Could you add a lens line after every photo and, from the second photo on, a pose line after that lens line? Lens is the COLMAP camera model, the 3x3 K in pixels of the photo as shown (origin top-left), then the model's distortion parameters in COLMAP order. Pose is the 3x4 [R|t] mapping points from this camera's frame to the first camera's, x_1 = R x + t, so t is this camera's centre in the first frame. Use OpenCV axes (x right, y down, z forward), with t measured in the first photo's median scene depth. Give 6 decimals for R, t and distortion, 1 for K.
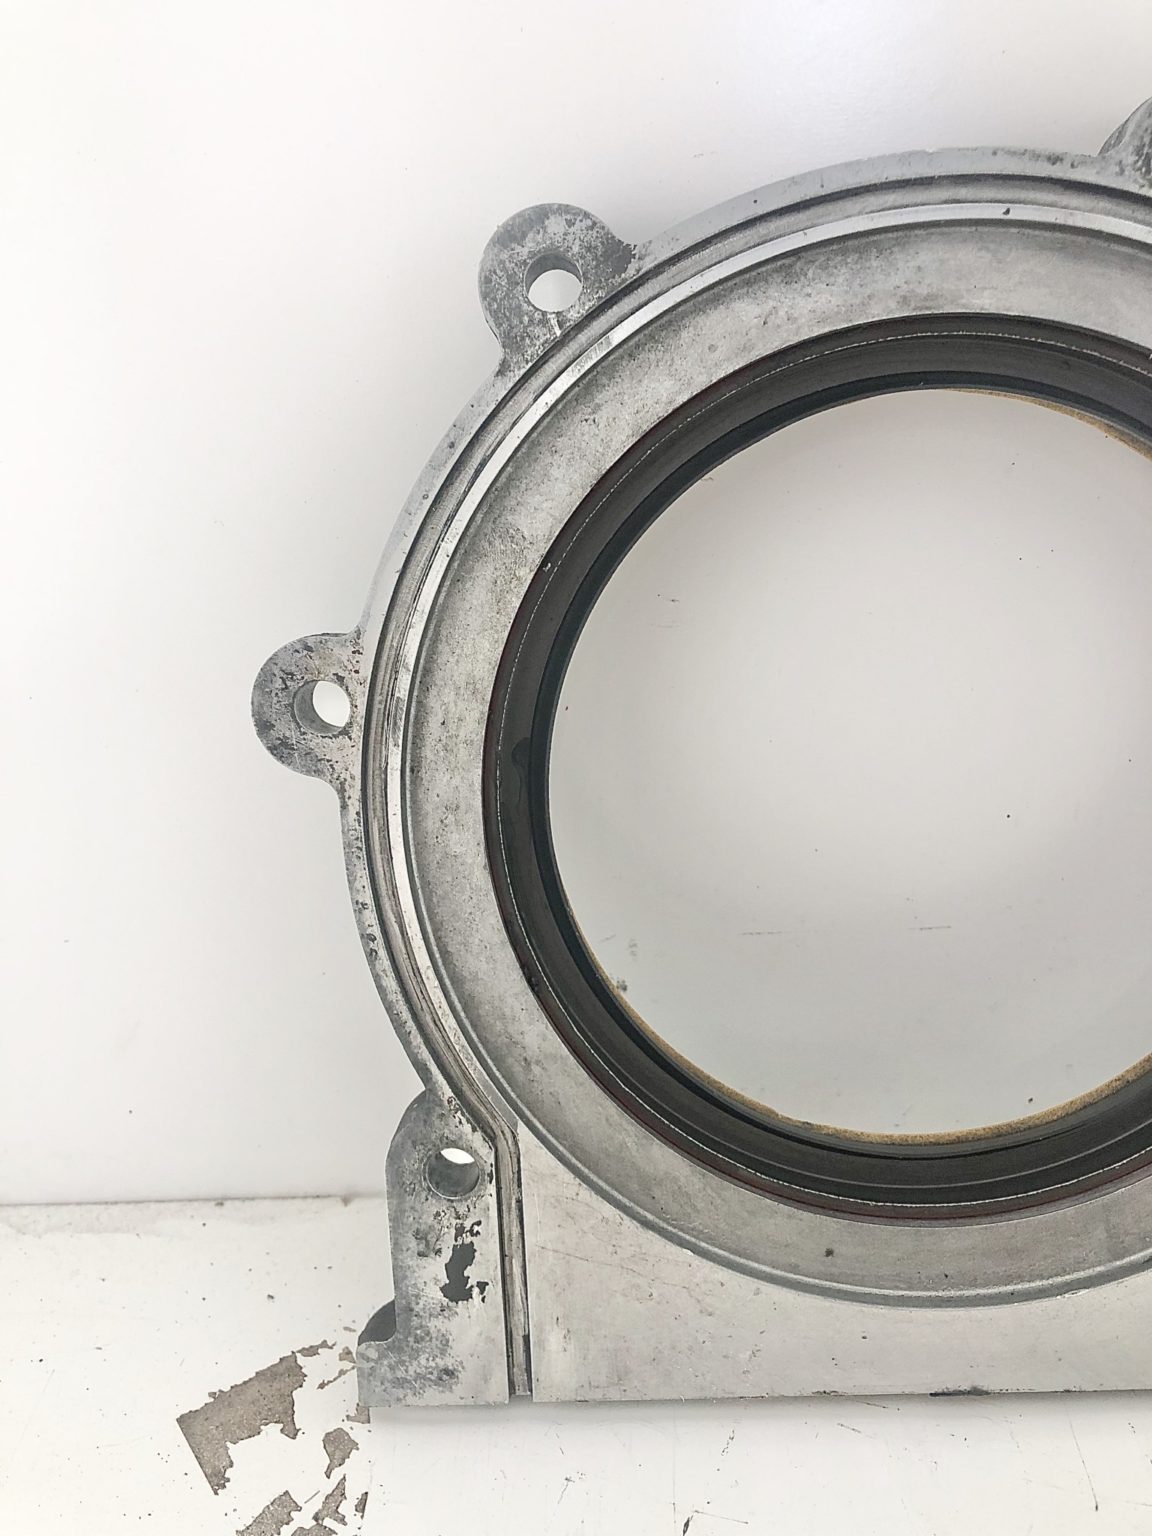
lens RADIAL K [[1238.1, 0, 587.0], [0, 1238.1, 763.7], [0, 0, 1]] dist [0.041495, -0.020067]
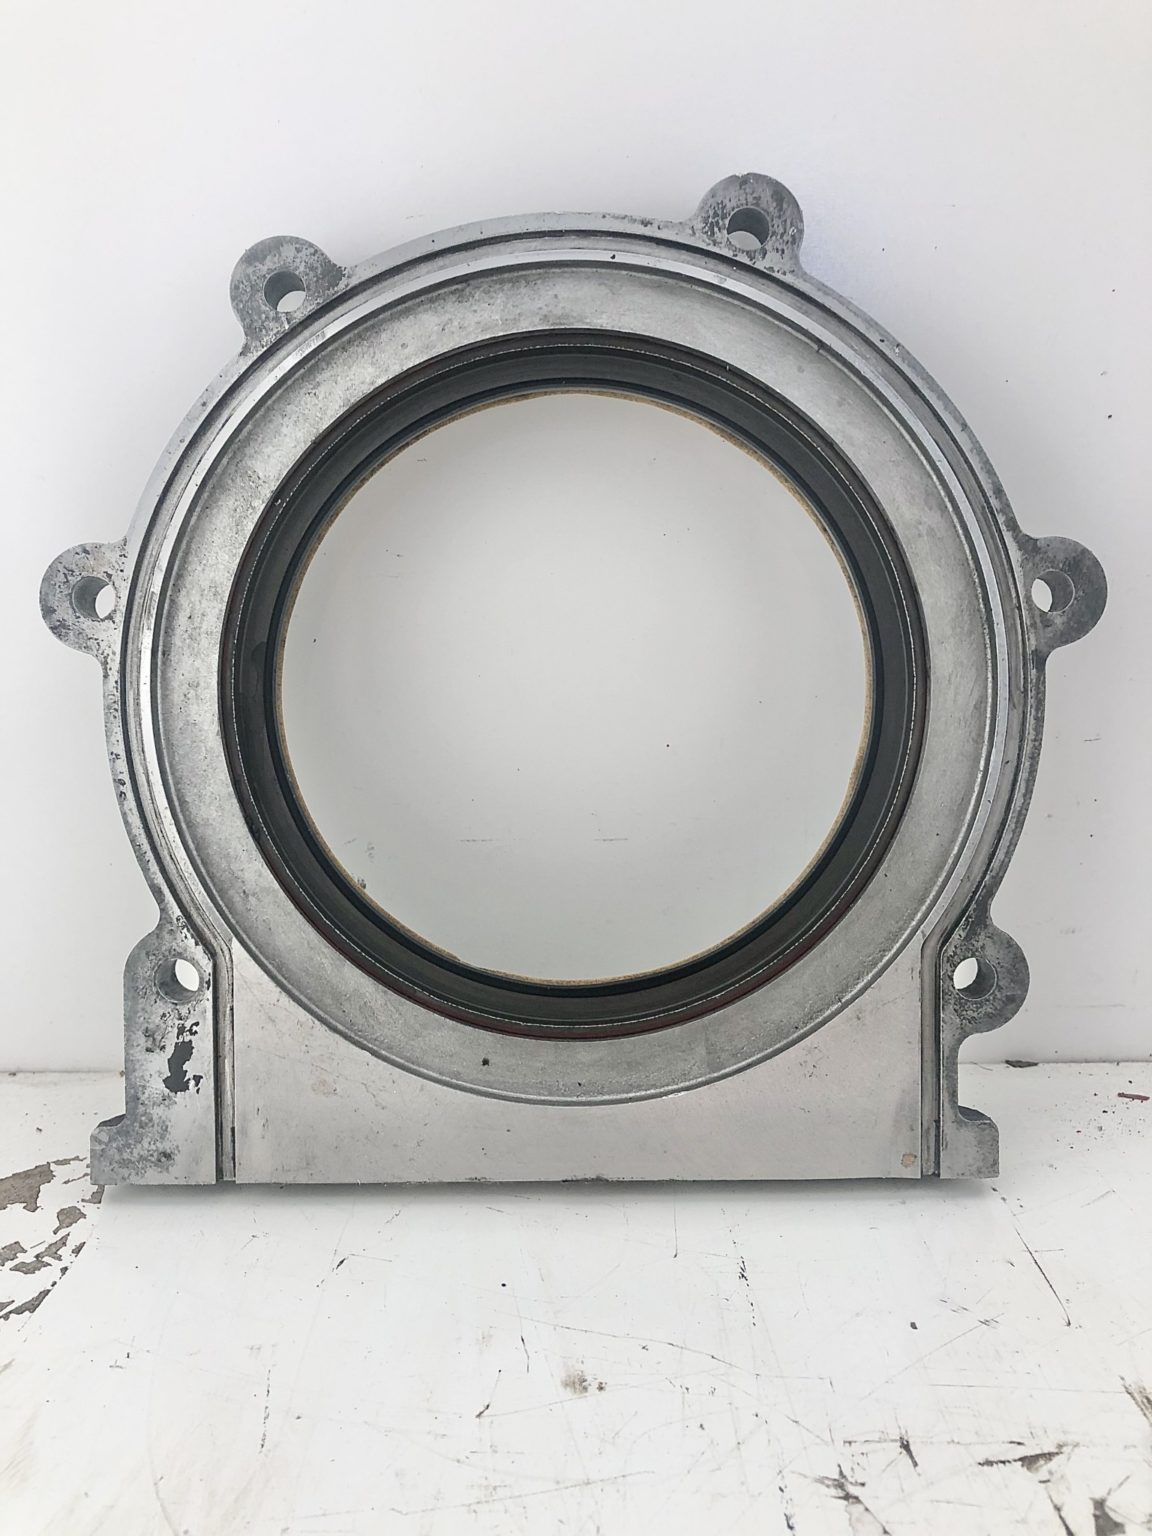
lens RADIAL K [[1238.1, 0, 571.3], [0, 1238.1, 770.5], [0, 0, 1]] dist [0.041495, -0.020067]
pose [[0.999183, 0.036565, 0.017187, 0.263821], [-0.034037, 0.990985, -0.129578, 0.279524], [-0.021770, 0.128887, 0.991420, -0.271722]]
